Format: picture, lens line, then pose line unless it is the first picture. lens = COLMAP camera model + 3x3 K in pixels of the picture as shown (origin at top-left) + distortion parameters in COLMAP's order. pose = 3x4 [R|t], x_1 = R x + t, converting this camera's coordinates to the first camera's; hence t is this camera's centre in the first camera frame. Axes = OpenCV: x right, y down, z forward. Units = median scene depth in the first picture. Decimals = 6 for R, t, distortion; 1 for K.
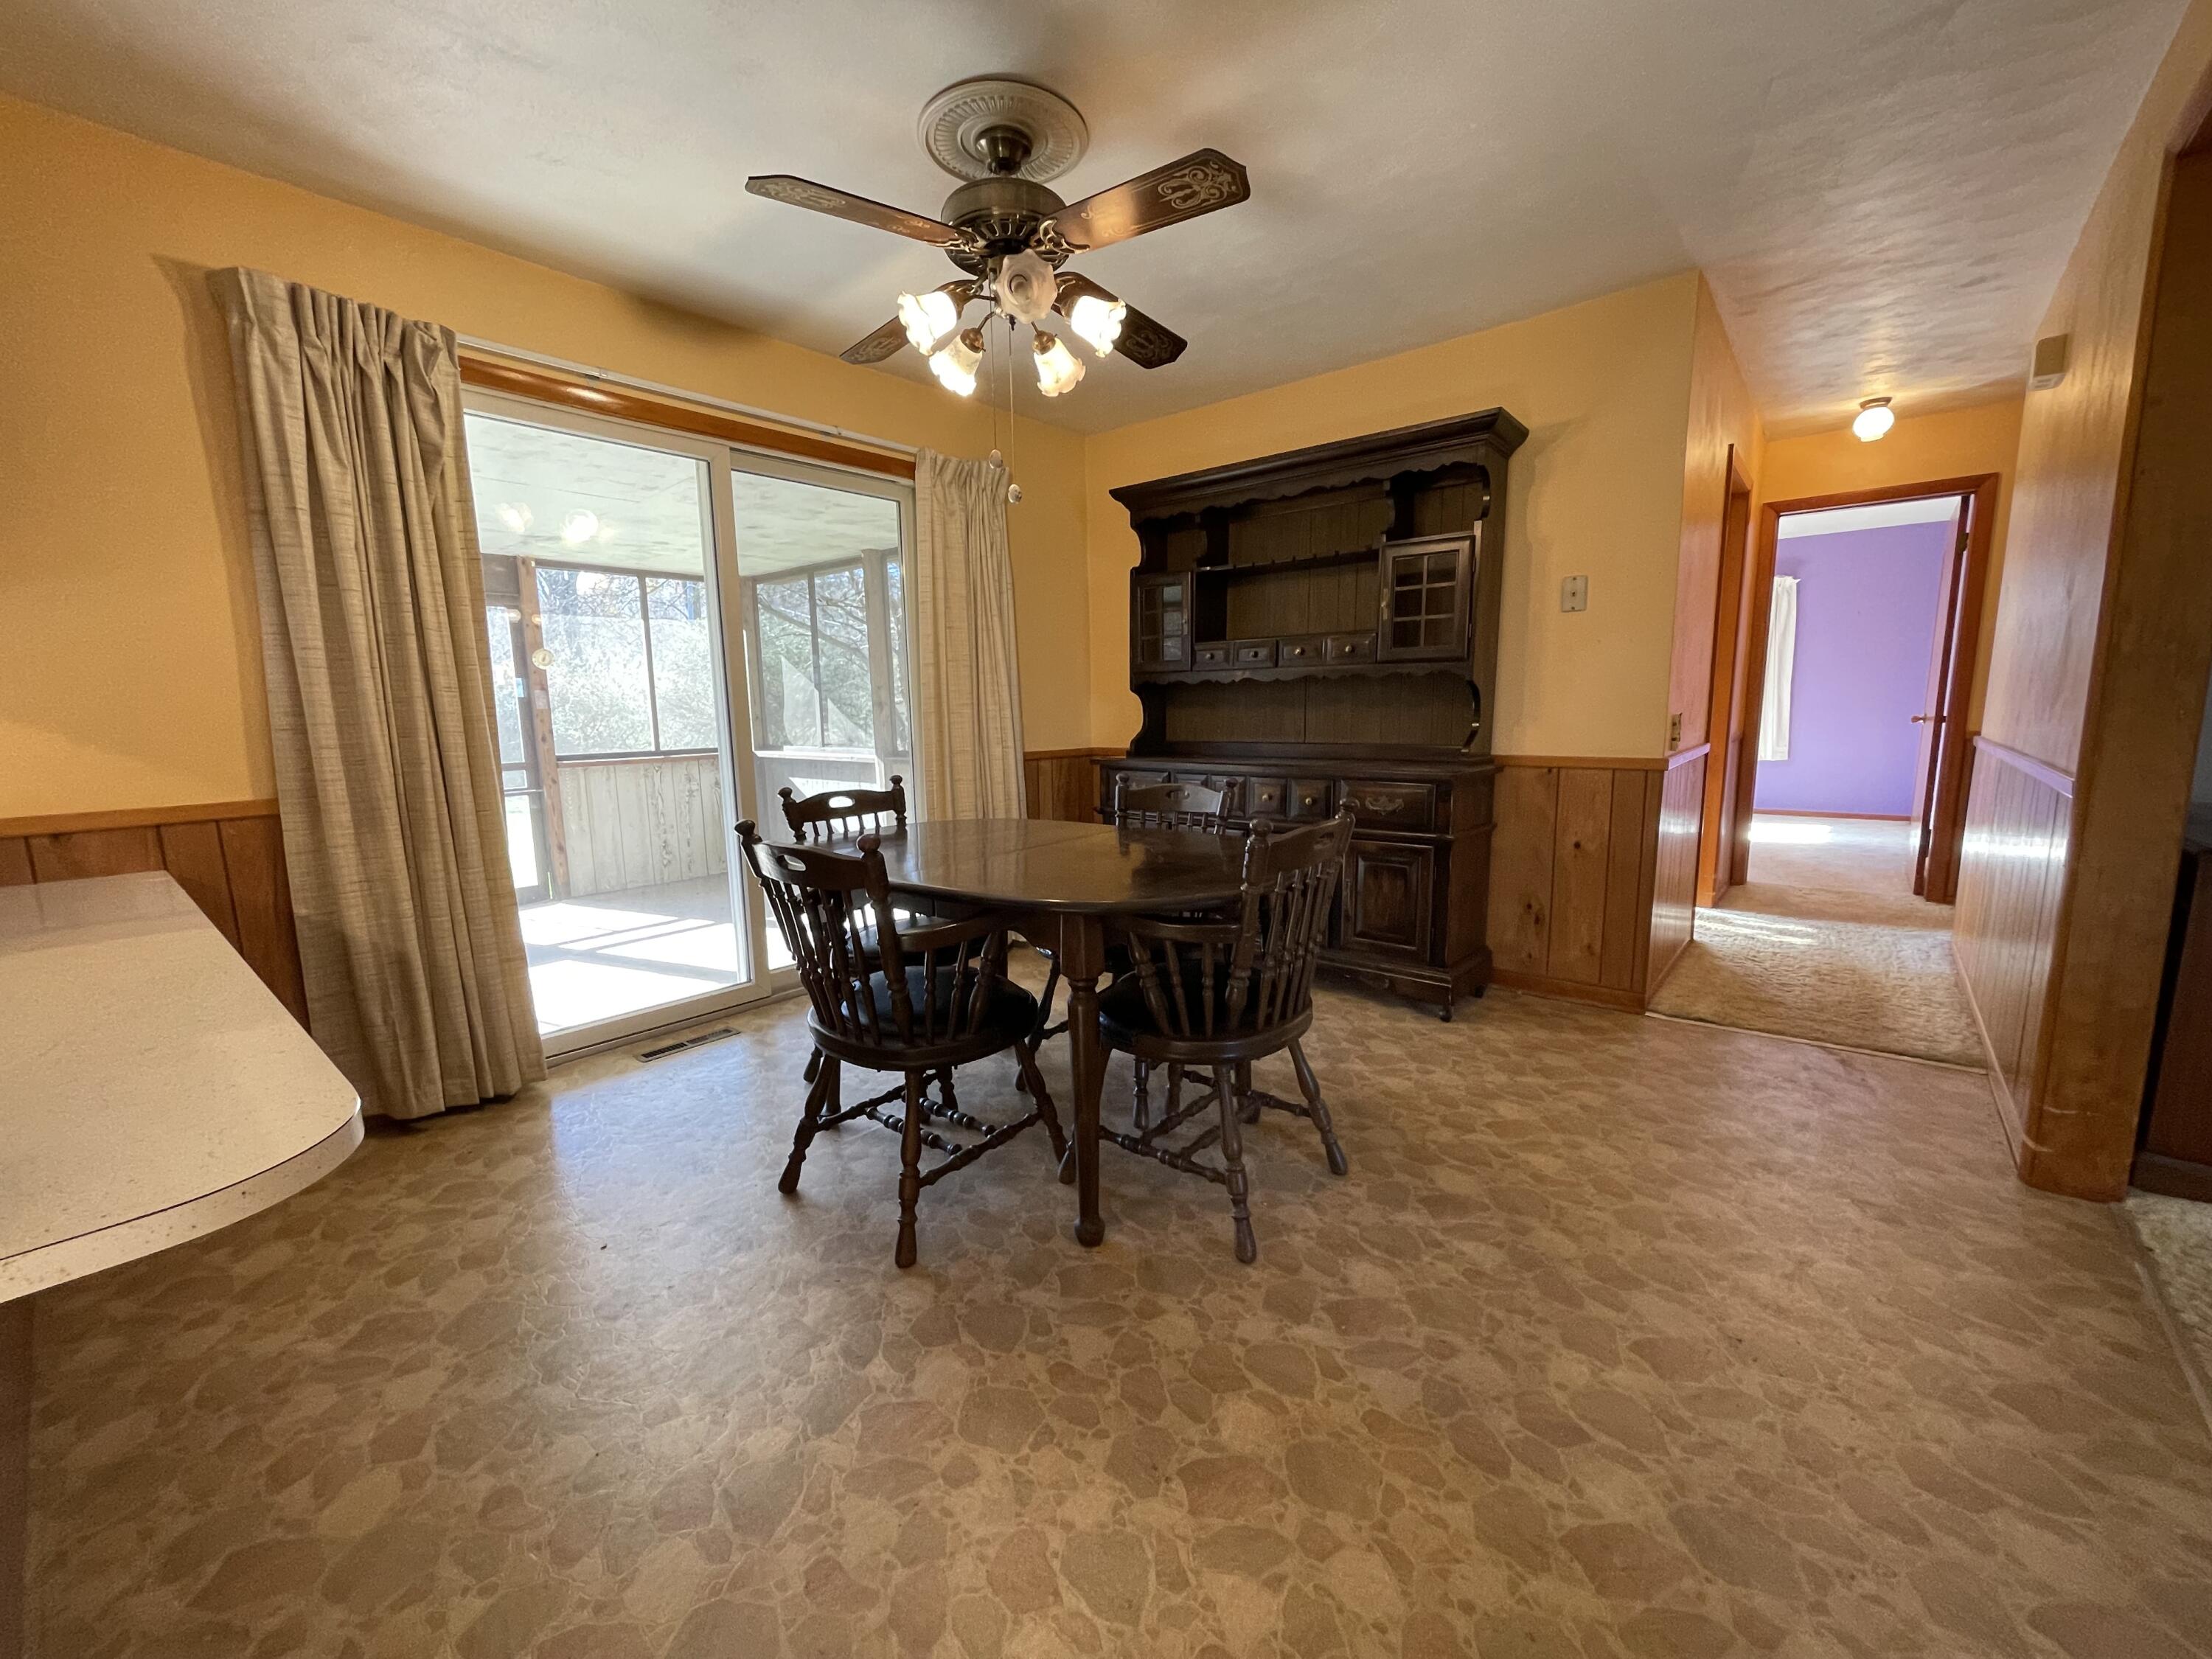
lens RADIAL K [[890.8, 0, 1101.6], [0, 890.8, 839.6], [0, 0, 1]] dist [-0.005677, 0.003986]
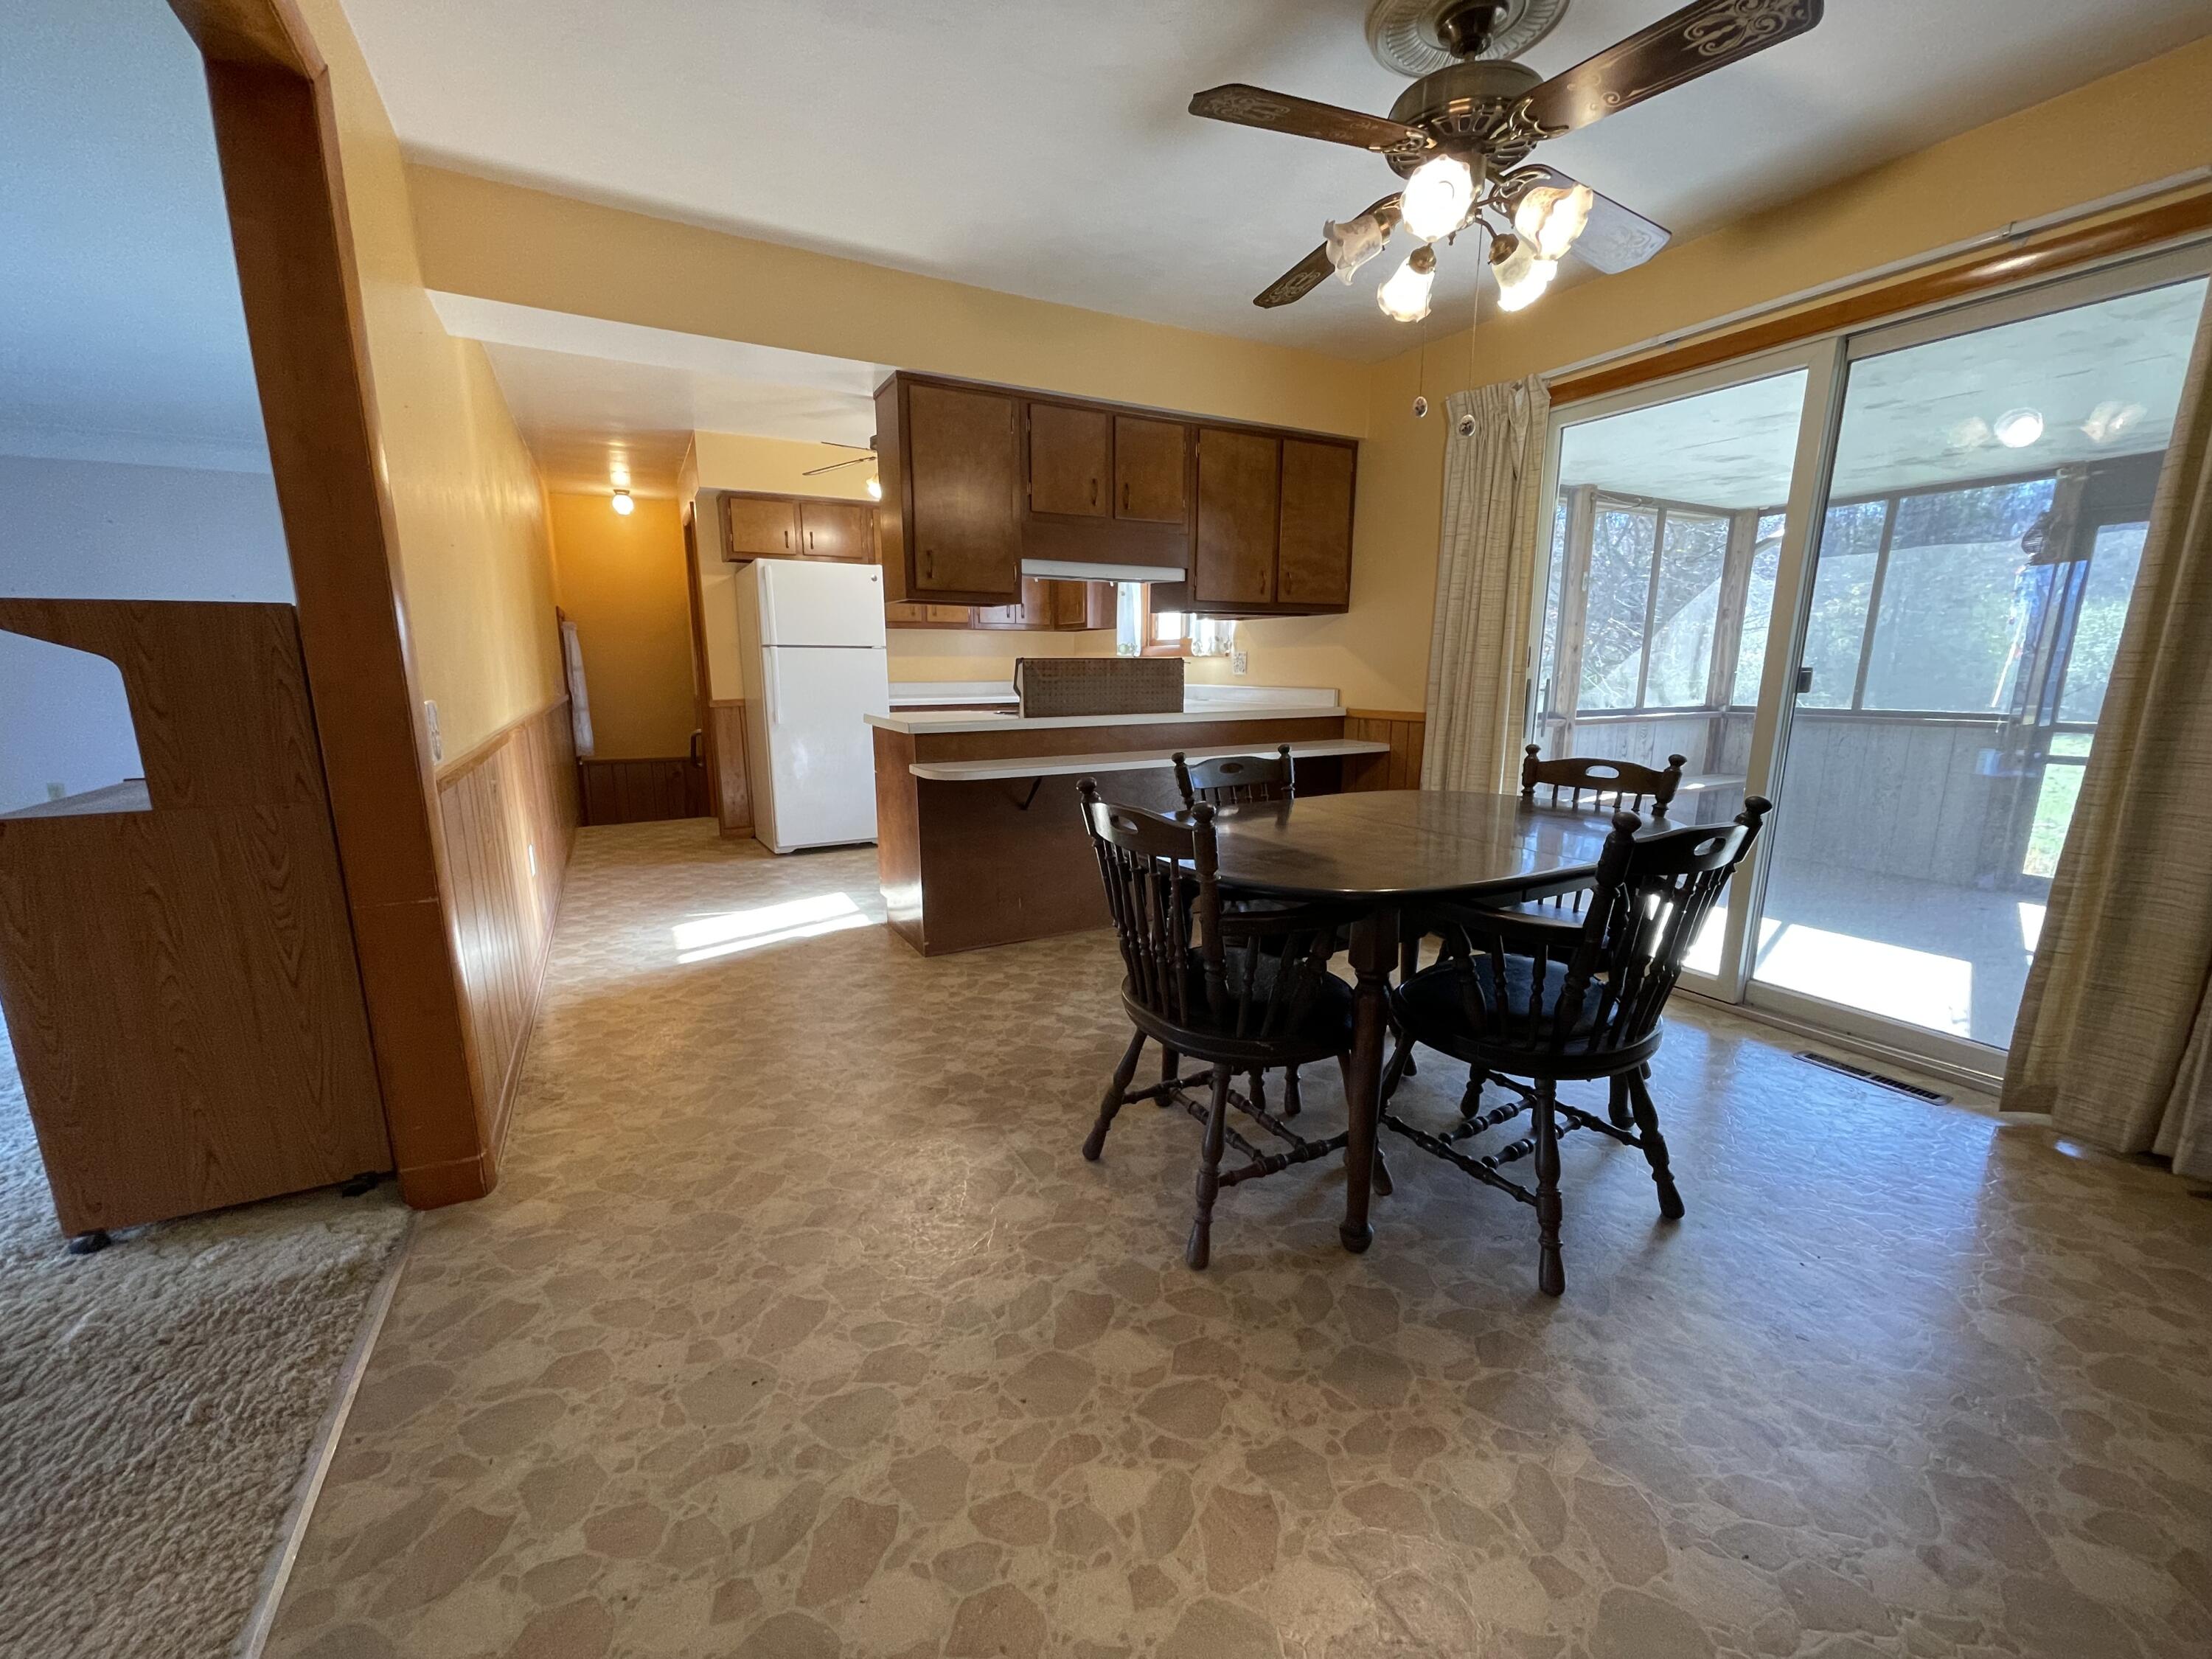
lens RADIAL K [[890.8, 0, 1101.6], [0, 890.8, 839.6], [0, 0, 1]] dist [-0.005677, 0.003986]
pose [[-0.364275, 0.202243, -0.909066, 0.809373], [-0.134633, 0.954445, 0.266288, -0.164590], [0.921508, 0.219393, -0.320452, 0.931751]]
